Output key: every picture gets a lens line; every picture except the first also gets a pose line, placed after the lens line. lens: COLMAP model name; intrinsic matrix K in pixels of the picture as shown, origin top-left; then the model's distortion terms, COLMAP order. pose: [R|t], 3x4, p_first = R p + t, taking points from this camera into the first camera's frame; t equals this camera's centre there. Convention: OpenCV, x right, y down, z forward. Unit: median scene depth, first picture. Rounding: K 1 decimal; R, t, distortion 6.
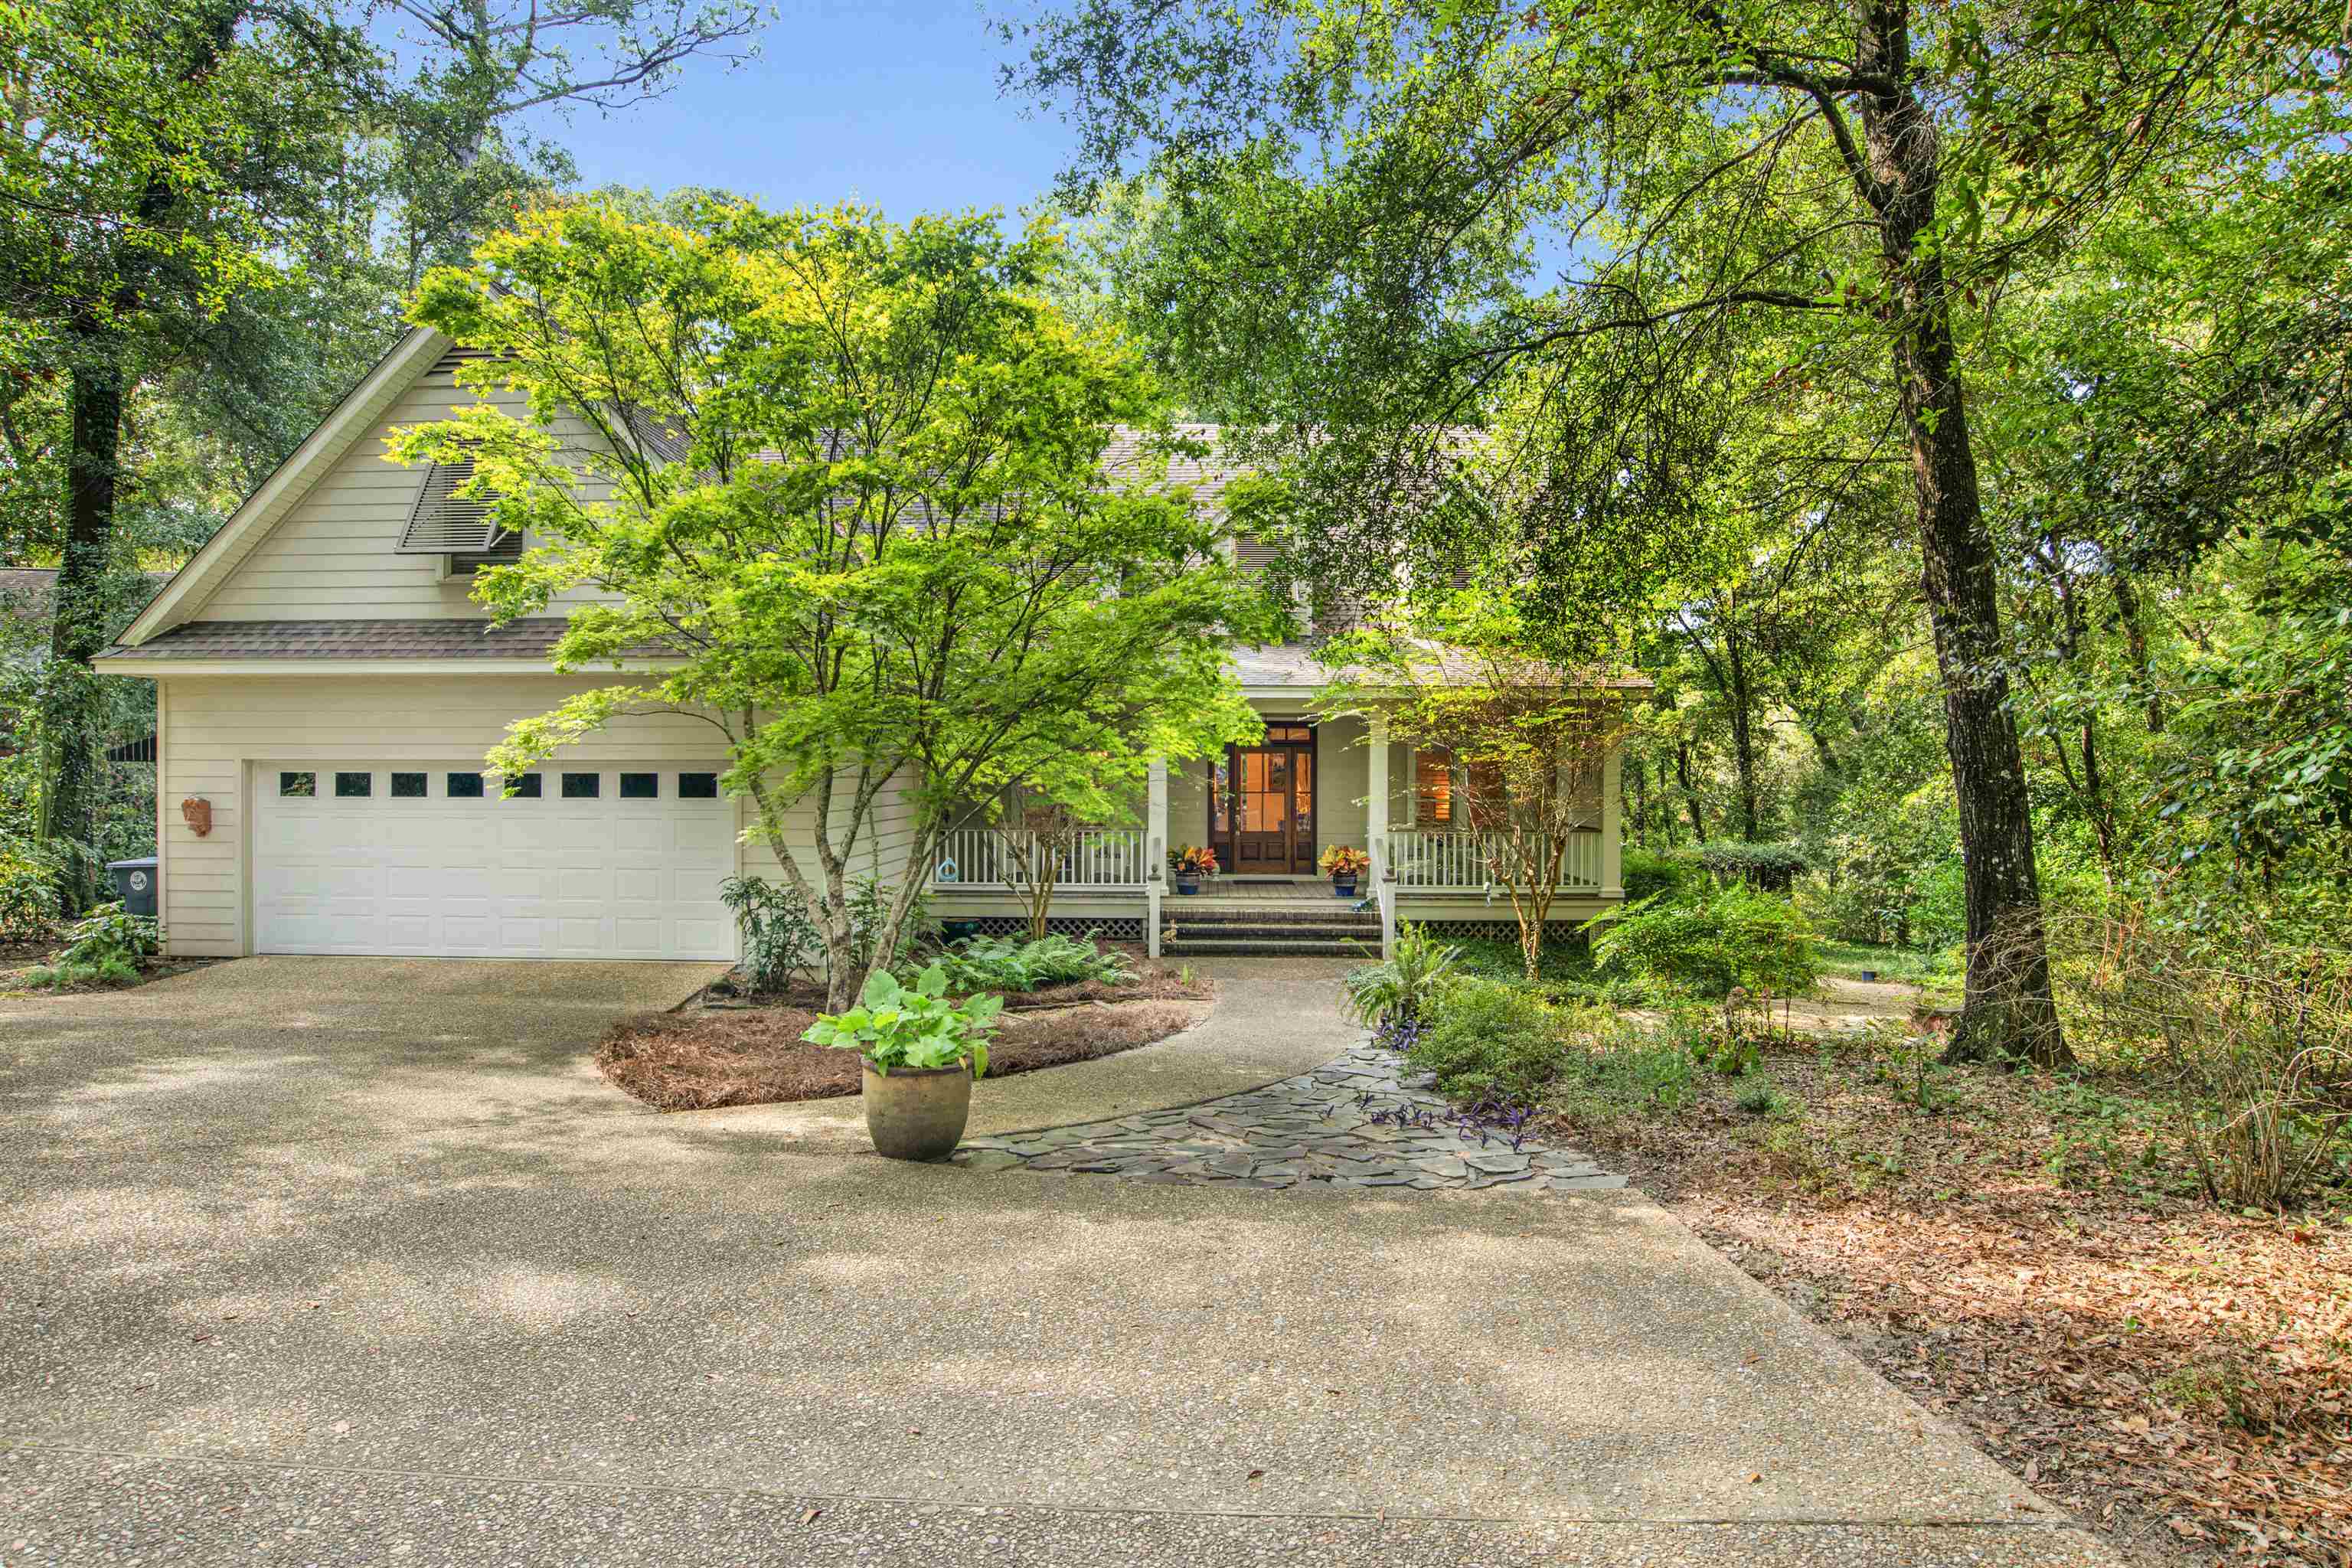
lens RADIAL K [[1235.0, 0, 1182.1], [0, 1235.0, 769.7], [0, 0, 1]] dist [-0.057008, 0.015605]
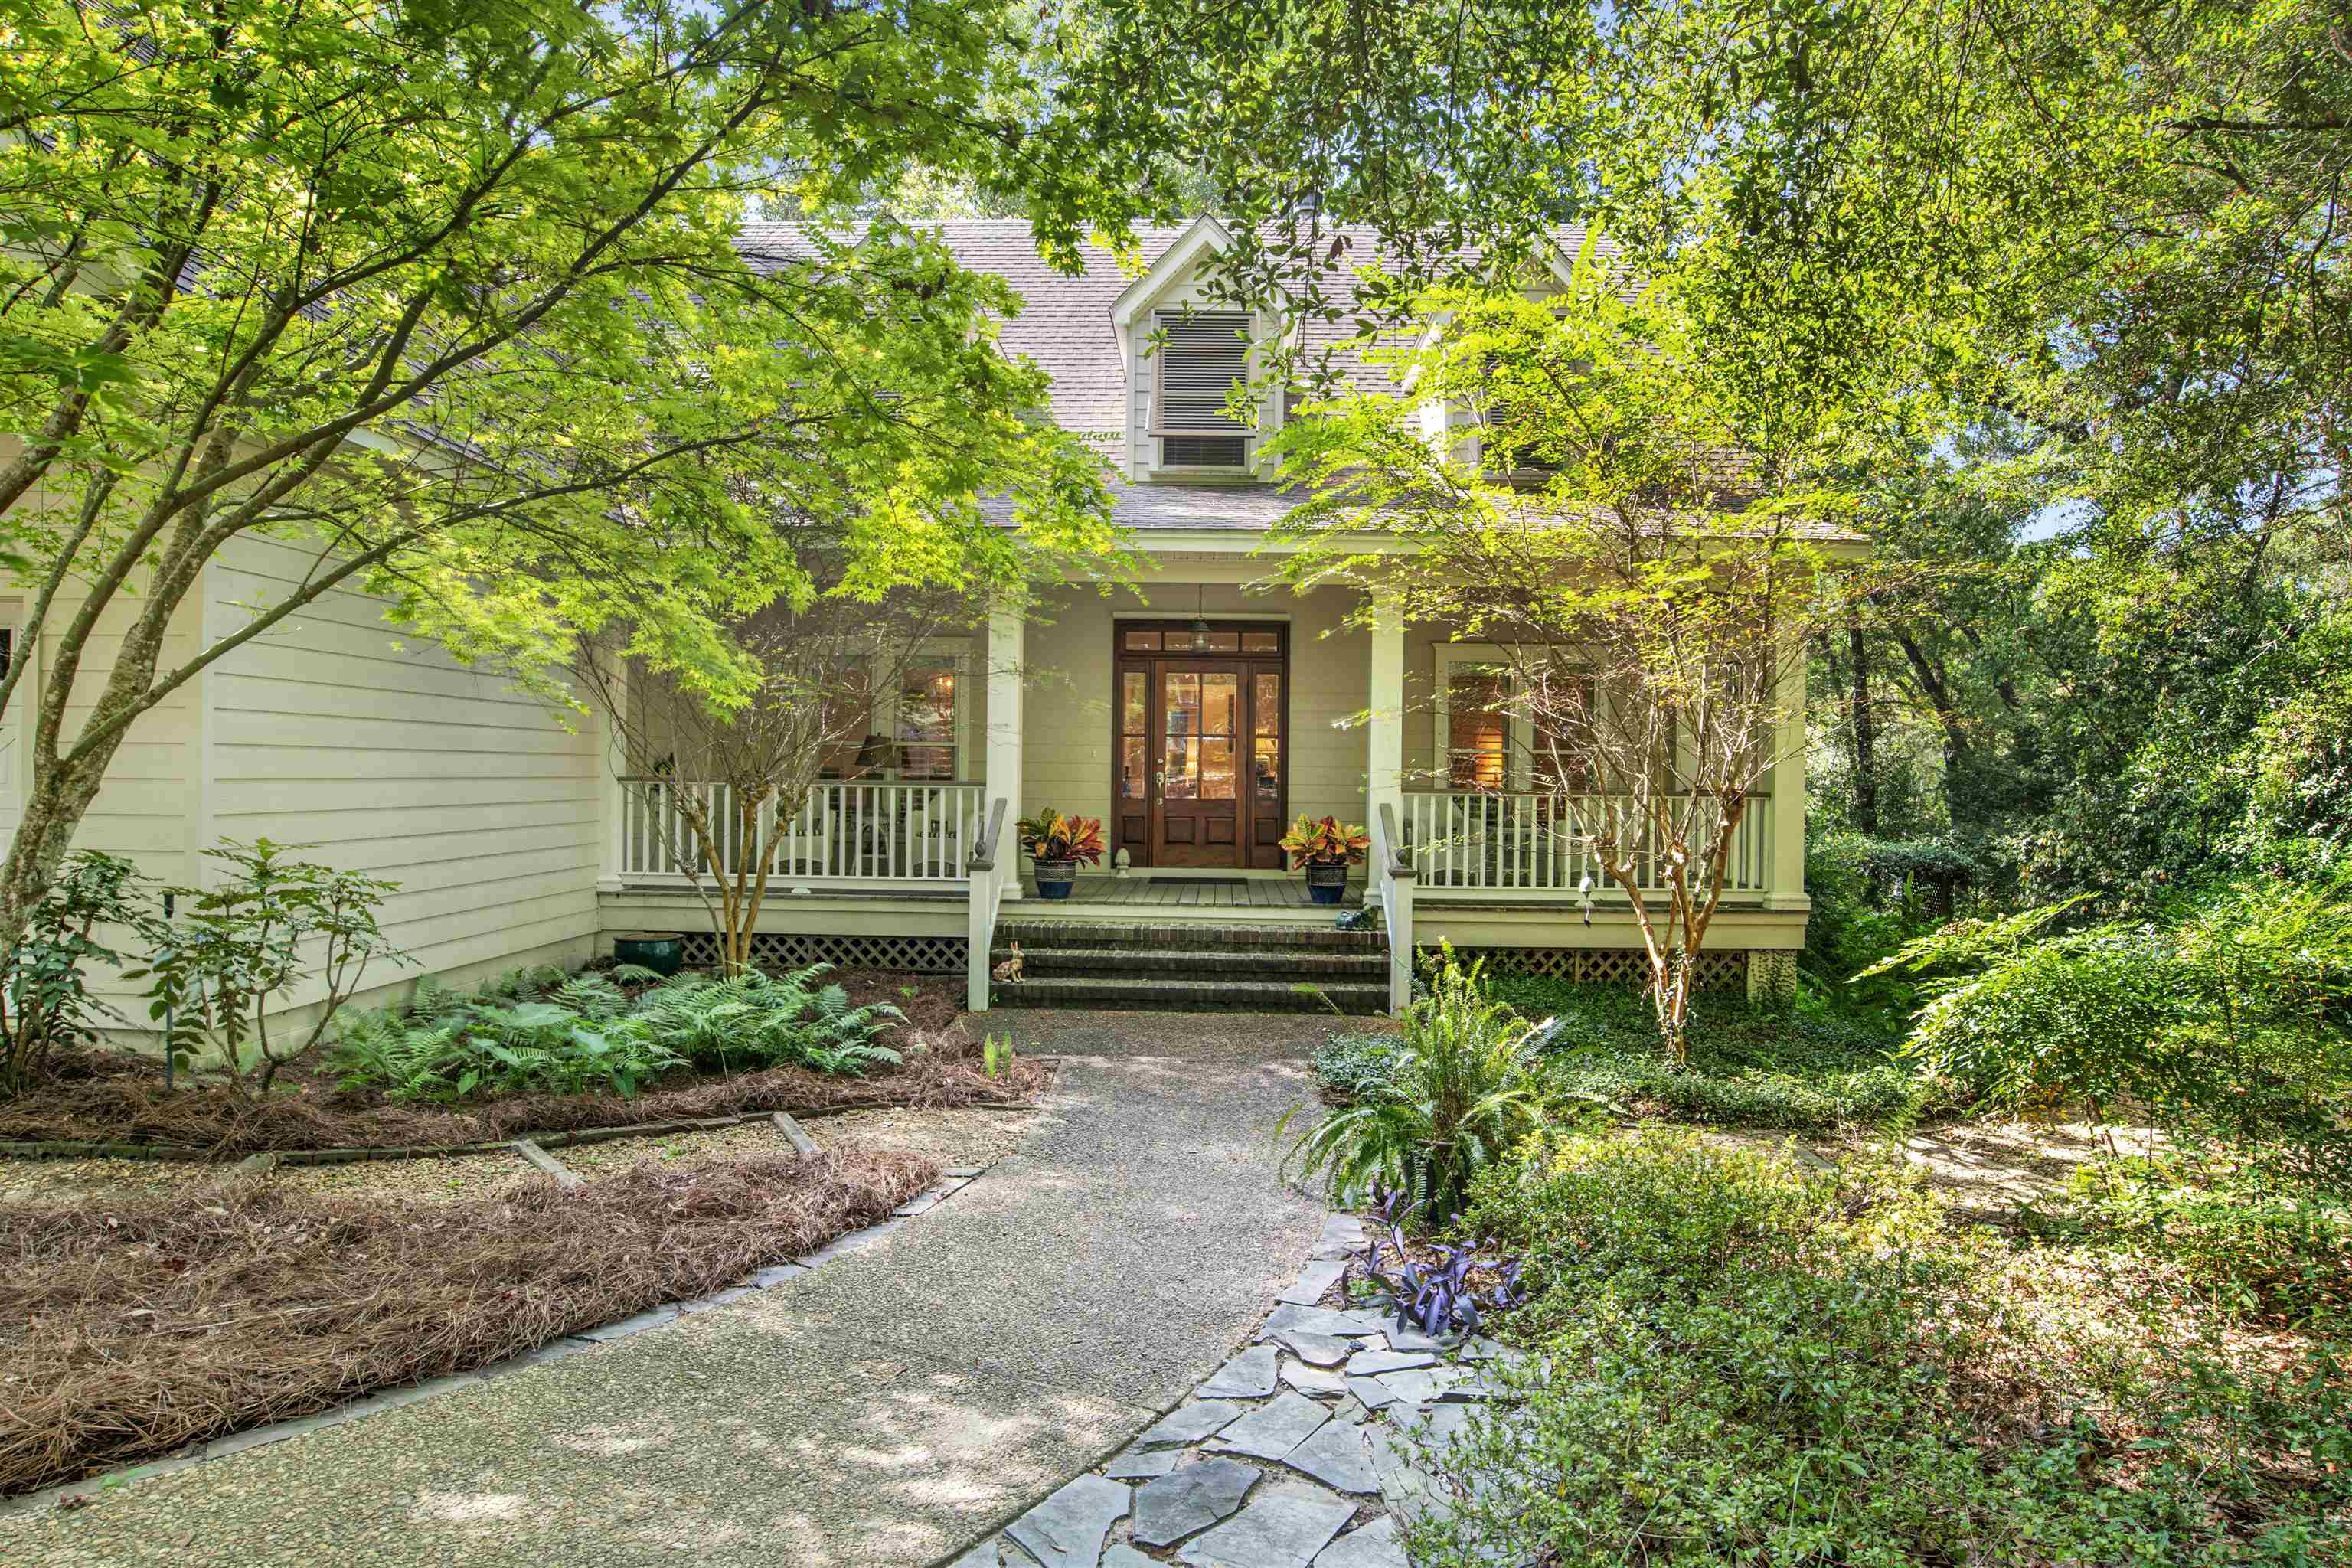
lens RADIAL K [[1278.5, 0, 1166.2], [0, 1278.5, 790.1], [0, 0, 1]] dist [-0.040436, -0.000614]
pose [[0.999749, 0.007016, -0.021286, 0.072558], [-0.006823, 0.999935, 0.009172, 0.046695], [0.021349, -0.009024, 0.999731, 0.418814]]
